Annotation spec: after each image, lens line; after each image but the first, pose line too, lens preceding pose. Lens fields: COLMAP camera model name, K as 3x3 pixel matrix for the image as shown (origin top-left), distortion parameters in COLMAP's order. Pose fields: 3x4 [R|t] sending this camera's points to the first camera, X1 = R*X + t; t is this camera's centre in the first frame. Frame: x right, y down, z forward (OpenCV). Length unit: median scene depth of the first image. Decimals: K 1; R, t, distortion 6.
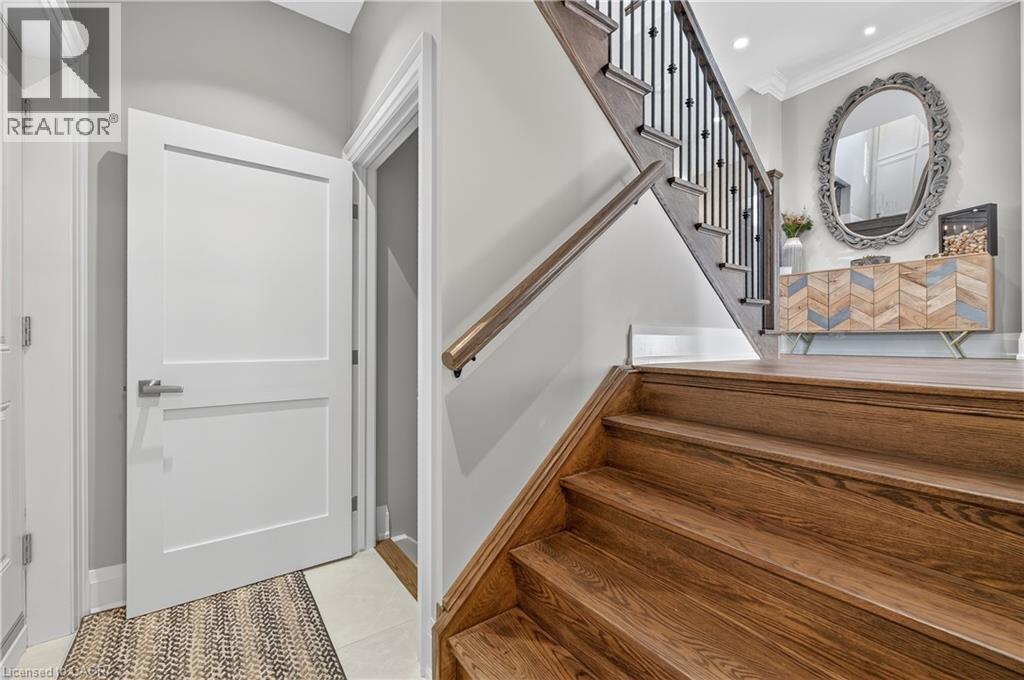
lens RADIAL K [[419.6, 0, 517.9], [0, 419.6, 341.2], [0, 0, 1]] dist [0.000685, 0.000235]
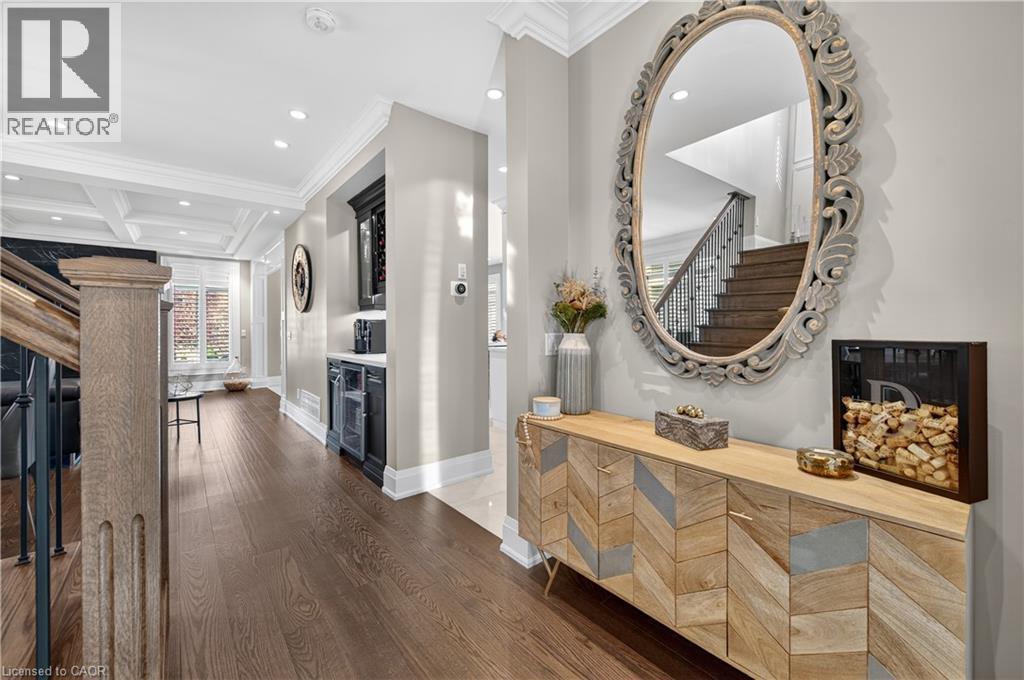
lens RADIAL K [[407.5, 0, 516.8], [0, 407.5, 330.0], [0, 0, 1]] dist [0.001369, 0.000010]
pose [[0.998363, -0.009105, 0.056461, 0.673203], [0.008283, 0.999857, 0.014769, -0.306841], [-0.056587, -0.014277, 0.998296, 0.626145]]
